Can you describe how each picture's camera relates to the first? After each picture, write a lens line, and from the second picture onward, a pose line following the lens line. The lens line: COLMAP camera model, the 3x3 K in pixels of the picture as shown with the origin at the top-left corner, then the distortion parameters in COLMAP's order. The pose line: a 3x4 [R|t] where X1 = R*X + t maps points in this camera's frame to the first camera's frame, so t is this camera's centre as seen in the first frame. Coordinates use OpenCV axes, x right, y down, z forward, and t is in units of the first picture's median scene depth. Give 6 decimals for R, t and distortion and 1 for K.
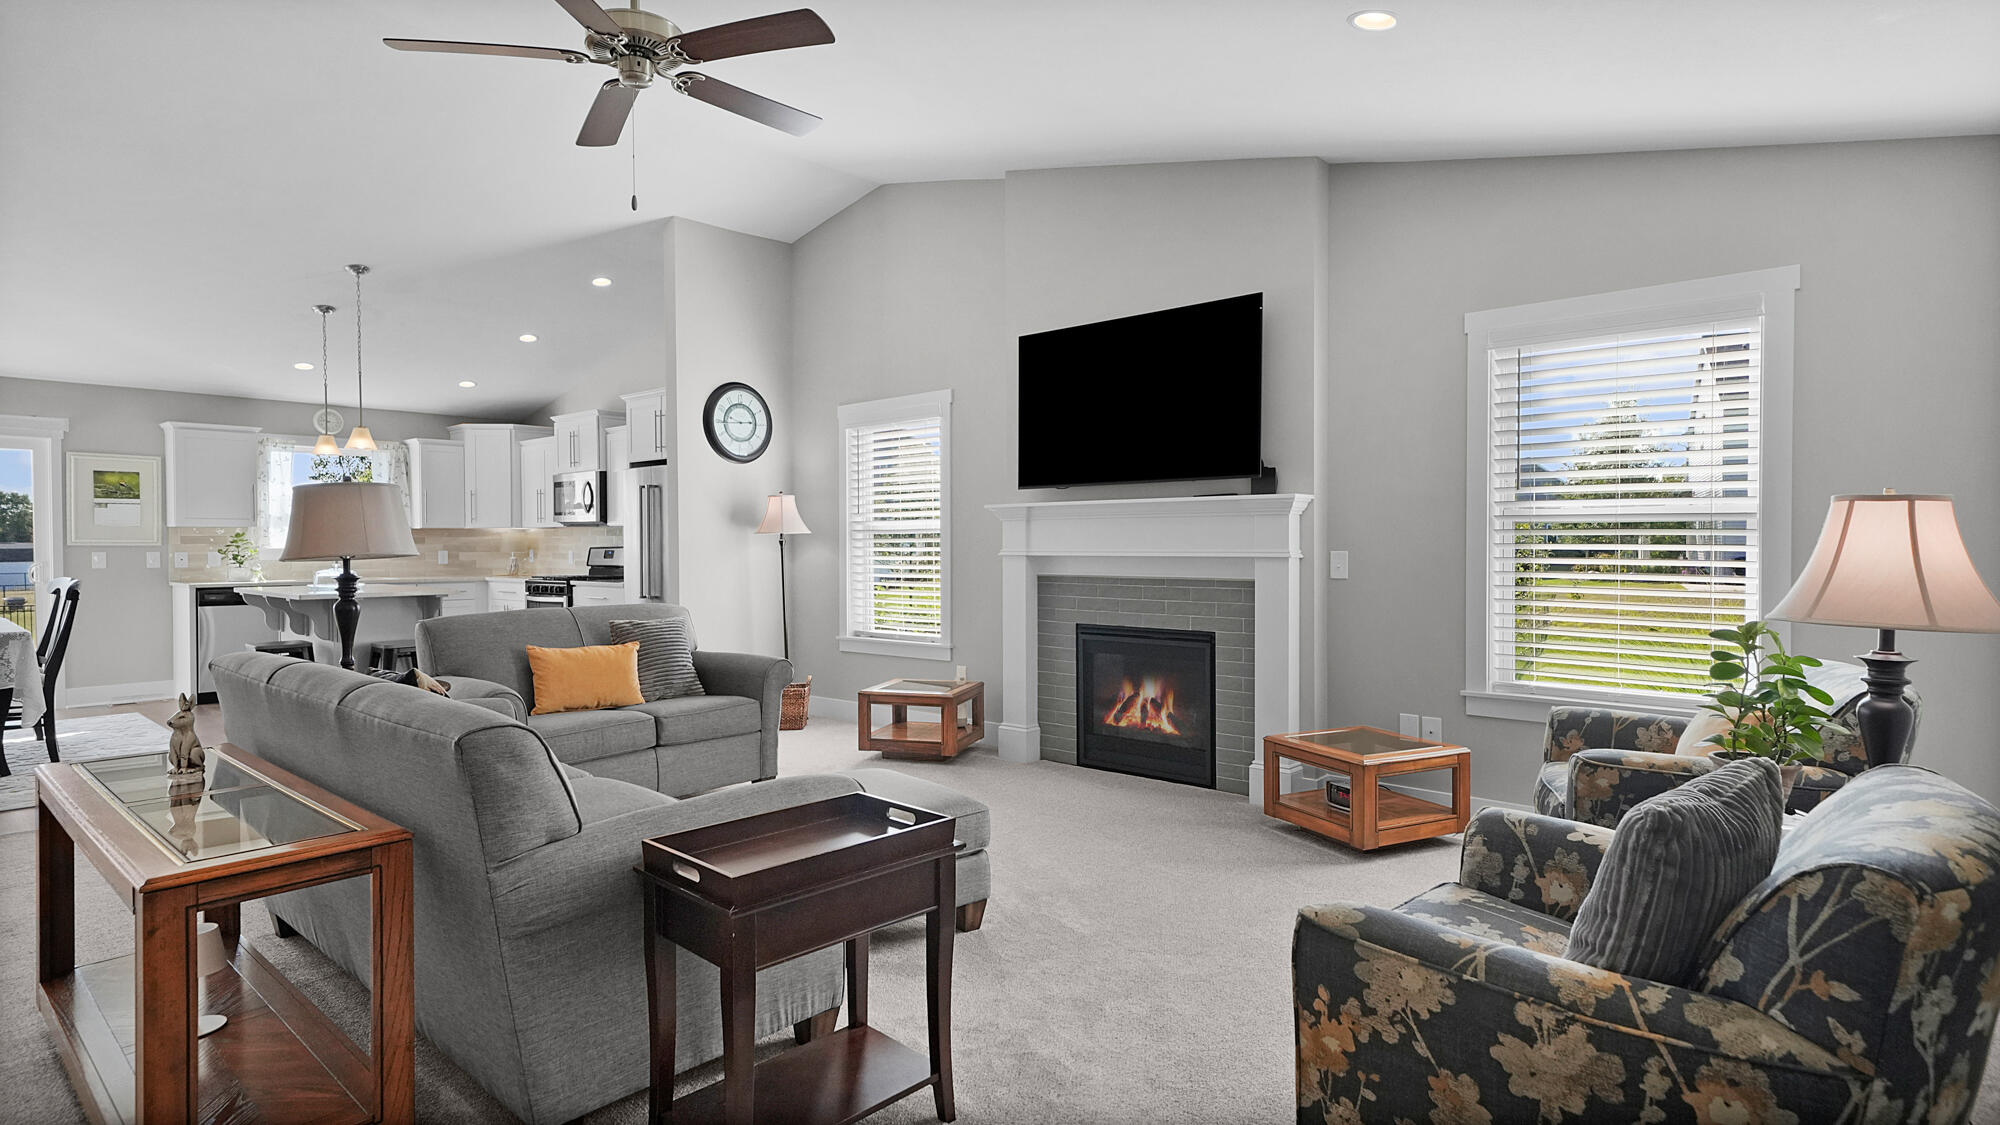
lens RADIAL K [[1034.6, 0, 1000.9], [0, 1034.6, 553.5], [0, 0, 1]] dist [0.002305, 0.000928]
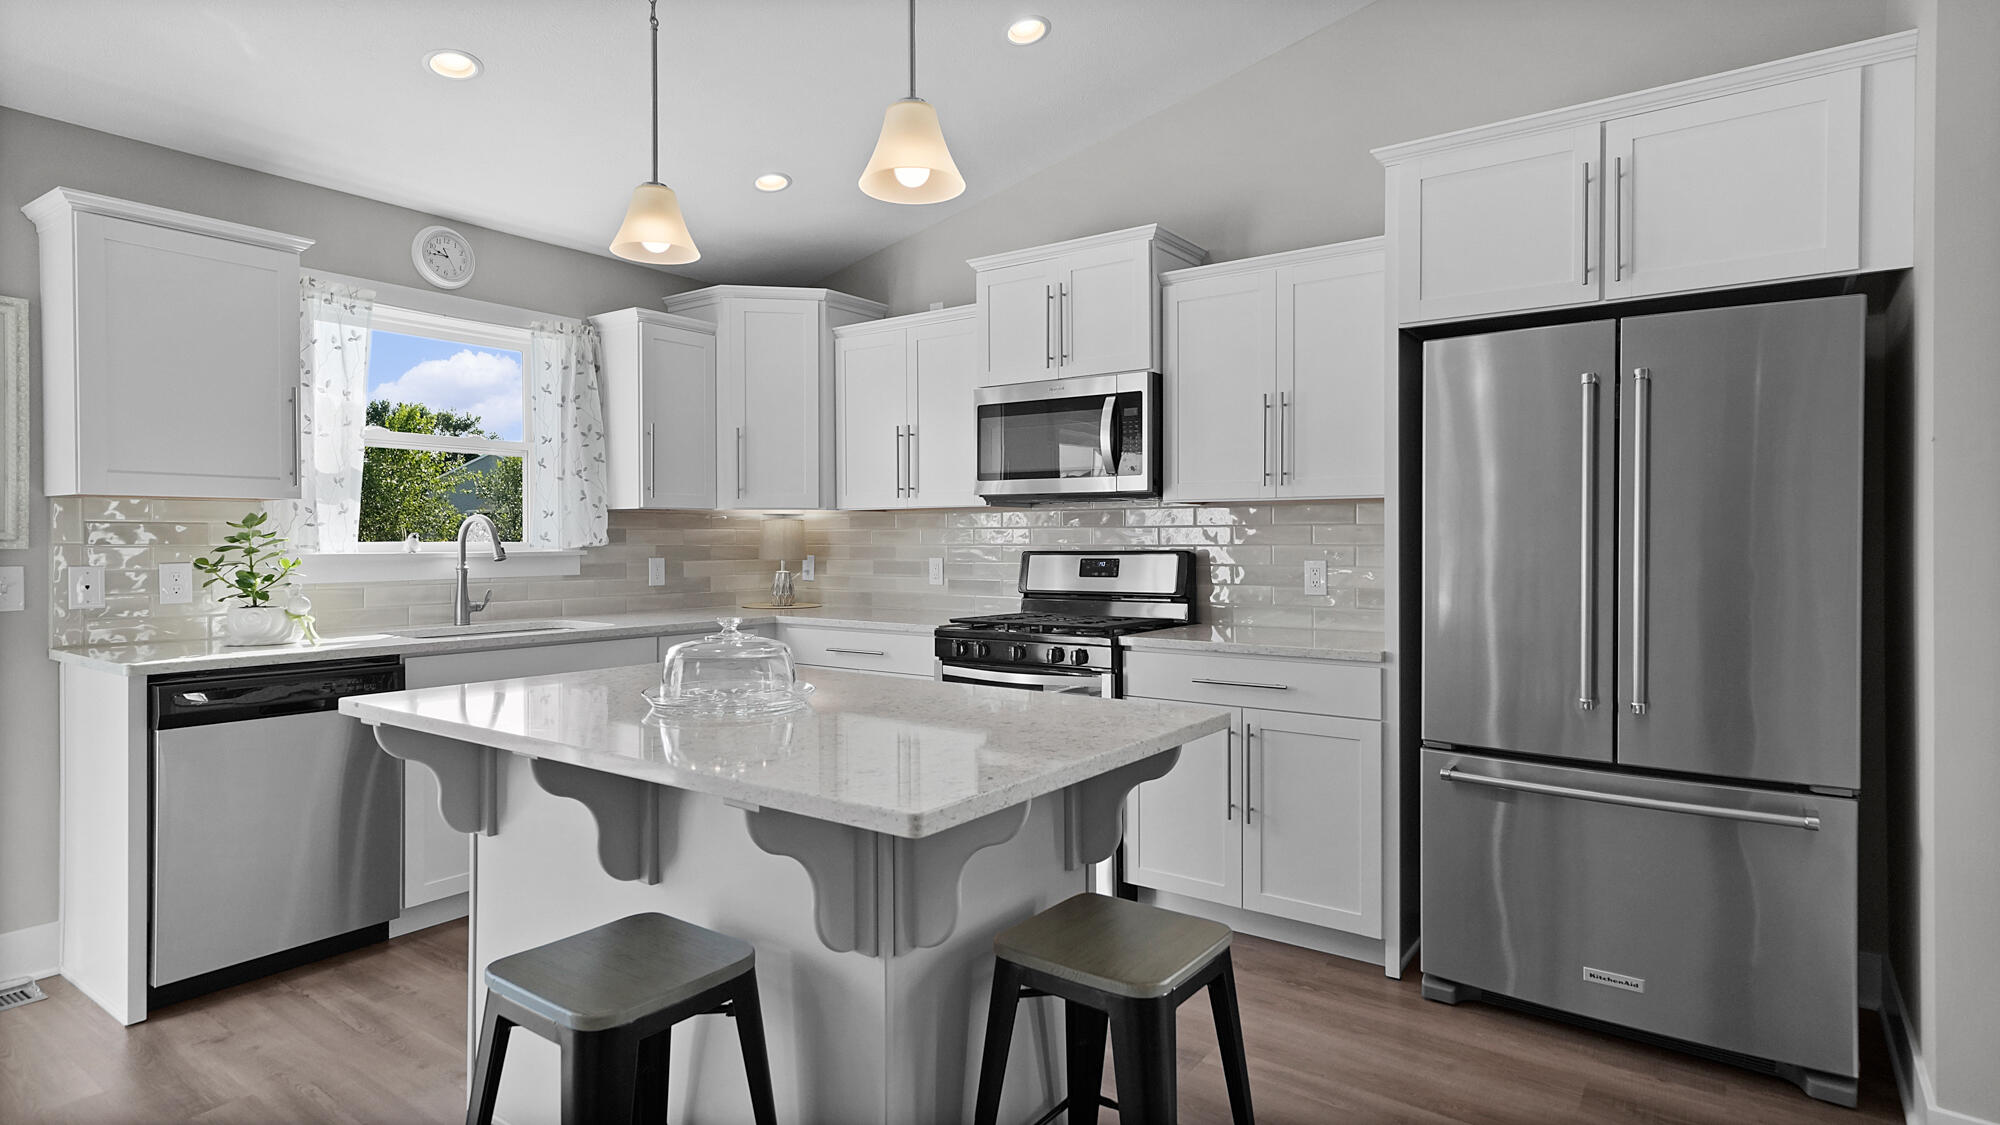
lens RADIAL K [[1034.6, 0, 998.4], [0, 1034.6, 535.5], [0, 0, 1]] dist [0.002305, 0.000928]
pose [[0.994768, 0.002219, 0.102137, -0.439461], [-0.000739, 0.999894, -0.014524, -0.006102], [-0.102159, 0.014372, 0.994664, 0.522338]]
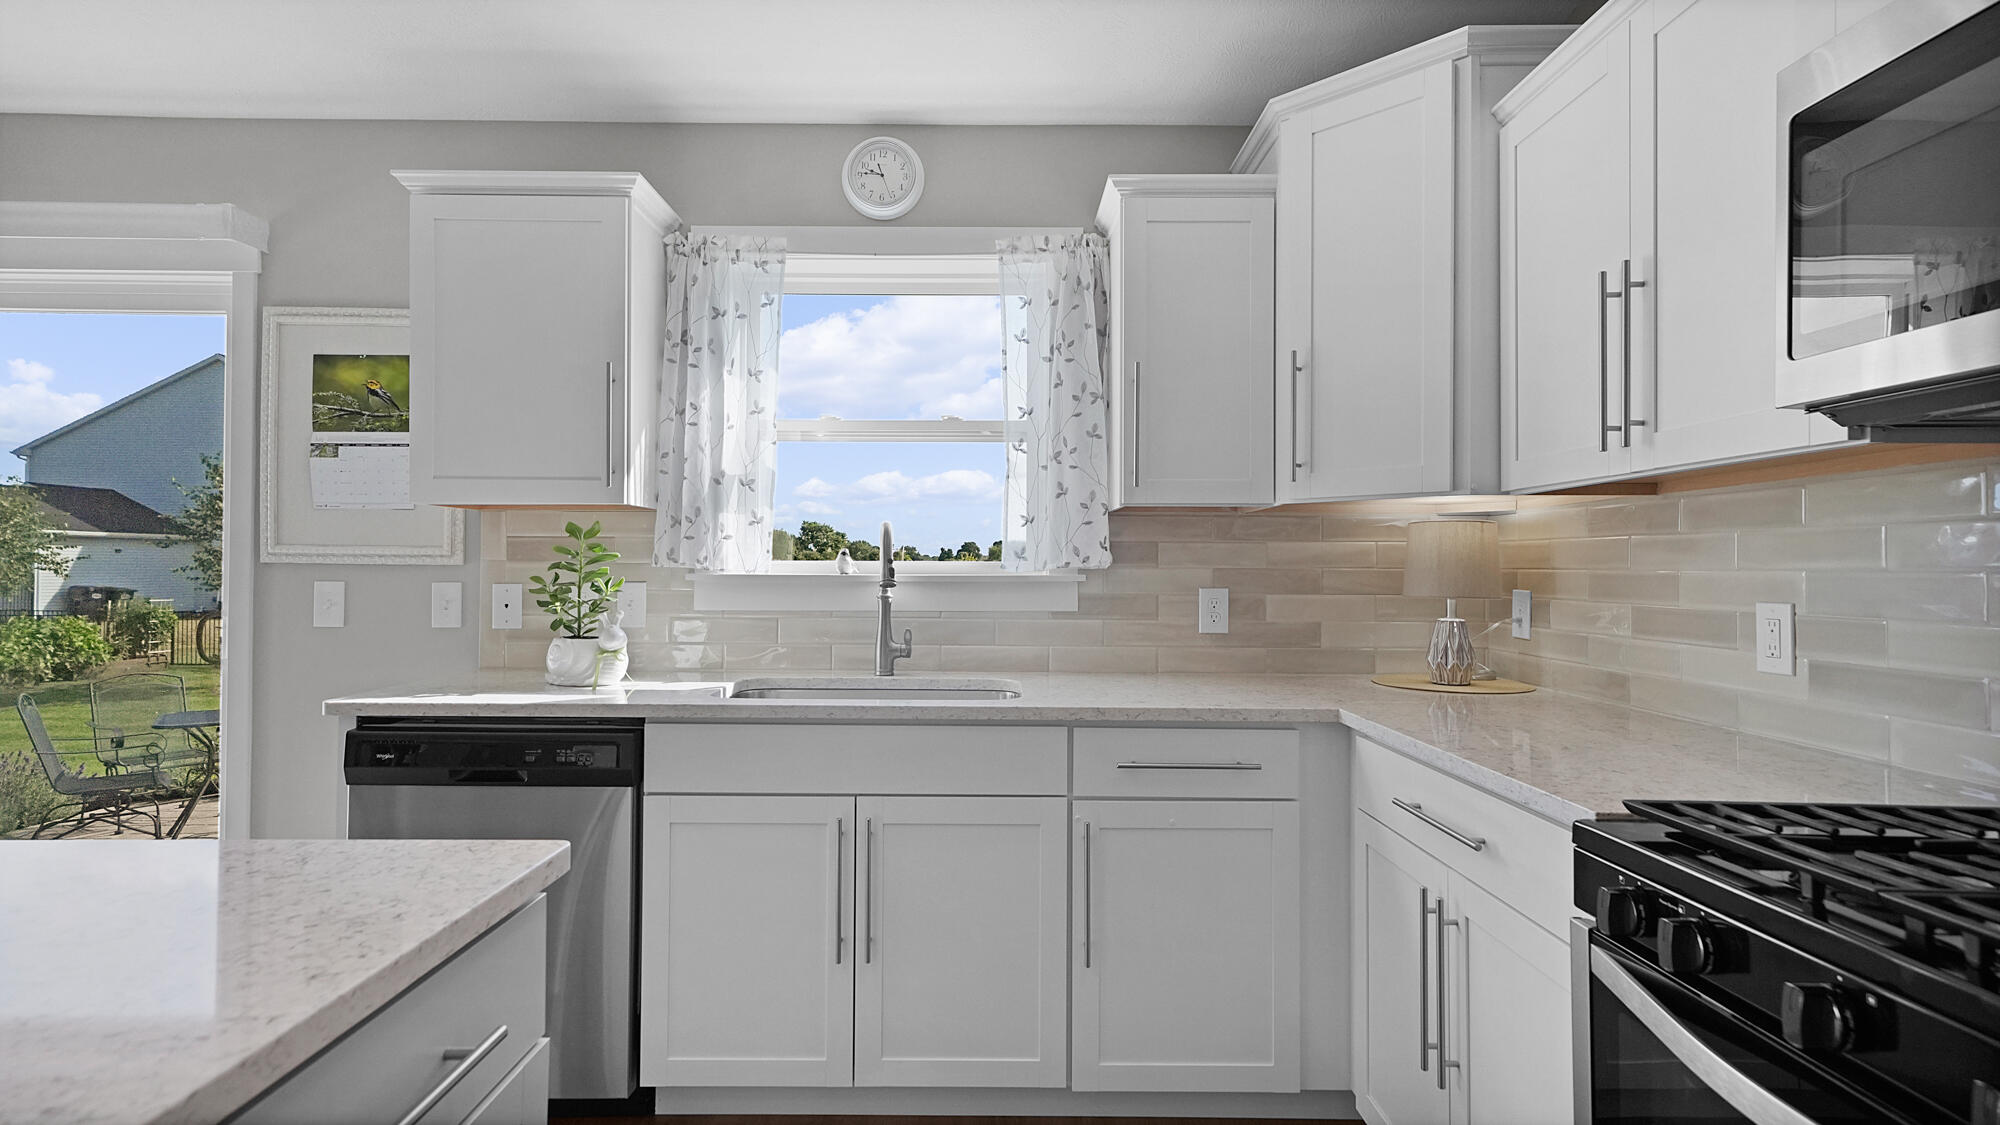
lens RADIAL K [[982.9, 0, 999.2], [0, 982.9, 554.6], [0, 0, 1]] dist [0.018849, 0.000886]
pose [[0.666171, -0.004134, -0.745788, -0.378050], [-0.014067, 0.999737, -0.018107, -0.006318], [0.745667, 0.022553, 0.665937, 0.782716]]
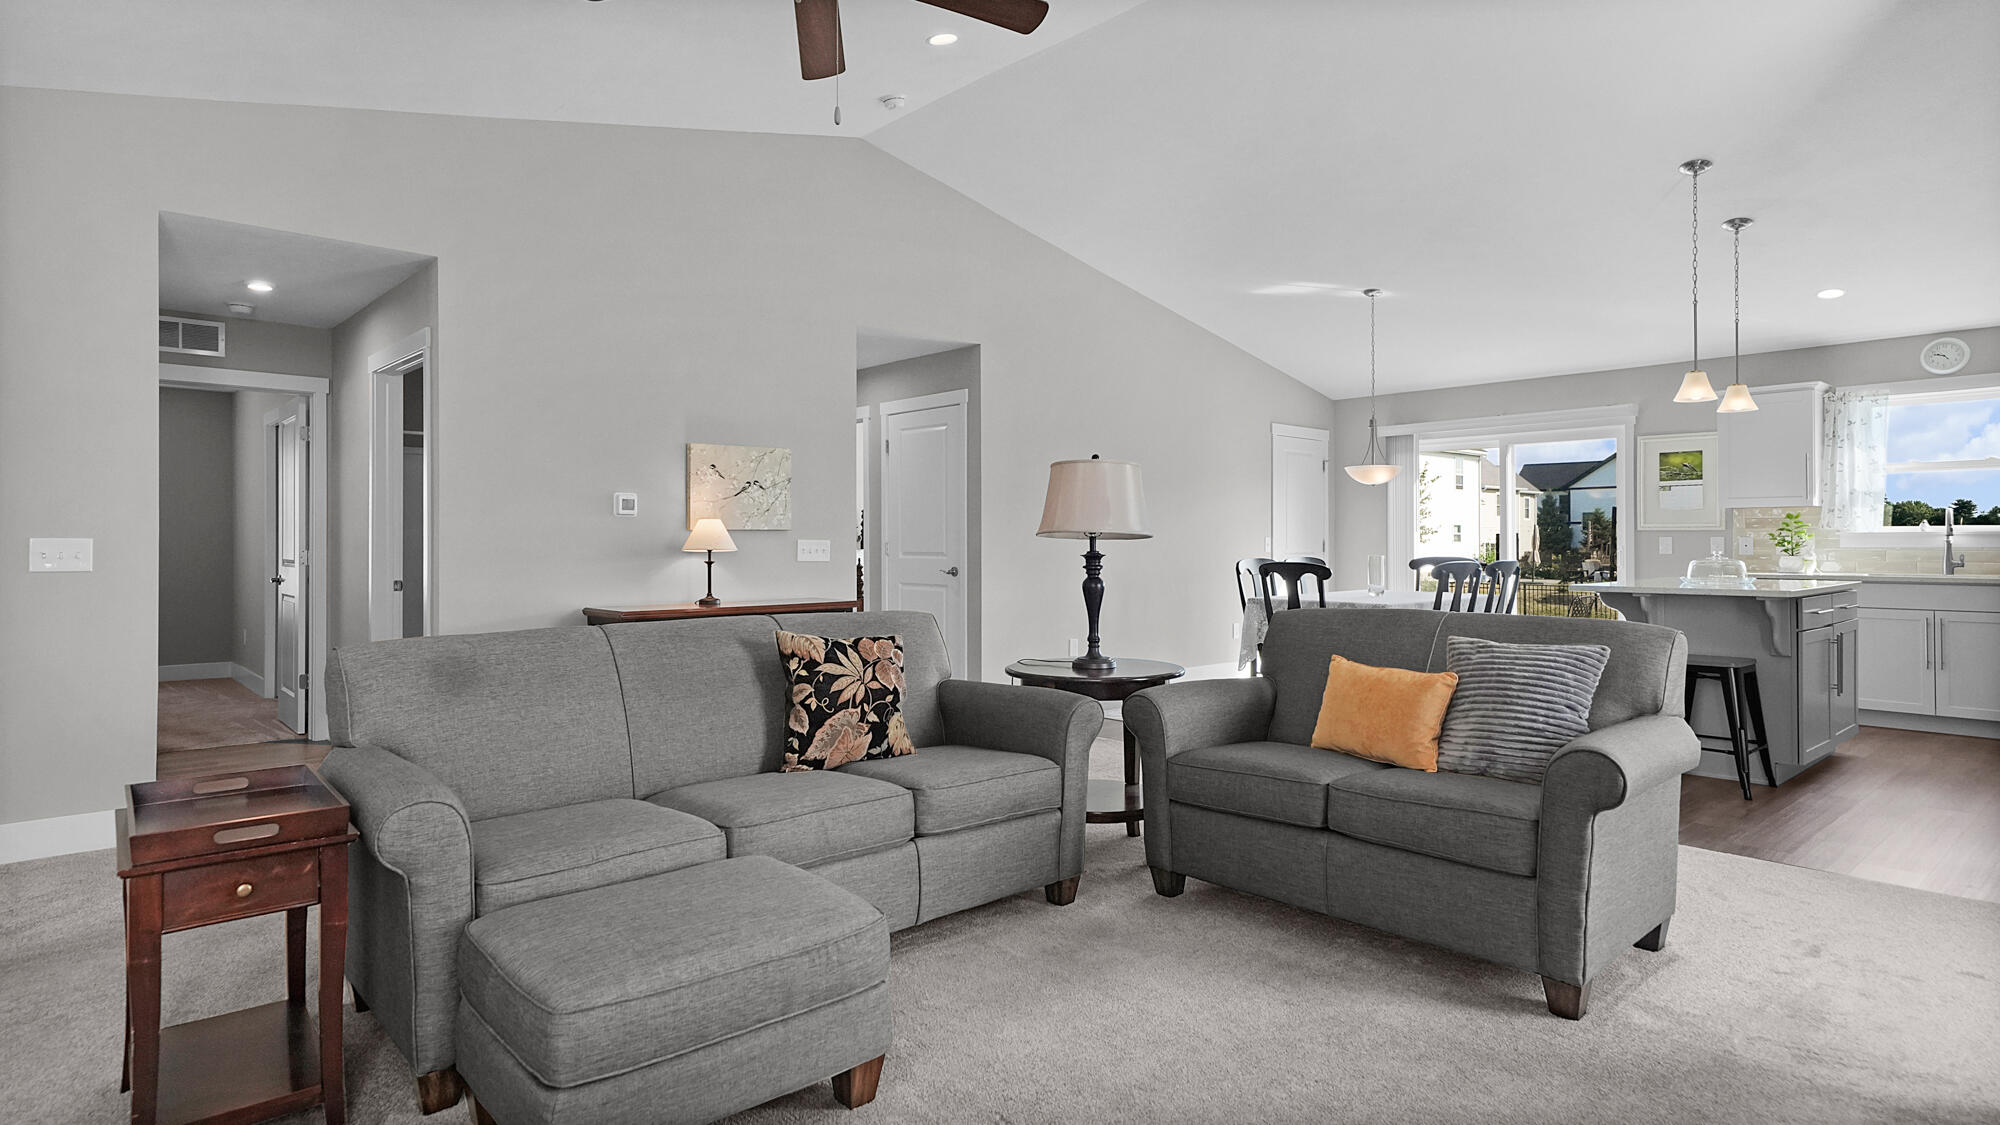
lens RADIAL K [[1069.9, 0, 985.3], [0, 1069.9, 534.0], [0, 0, 1]] dist [0.013783, 0.000706]
pose [[-0.113906, -0.003654, -0.993485, 0.164367], [-0.006711, 0.999973, -0.002909, 0.002630], [0.993469, 0.006336, -0.113928, 0.401446]]
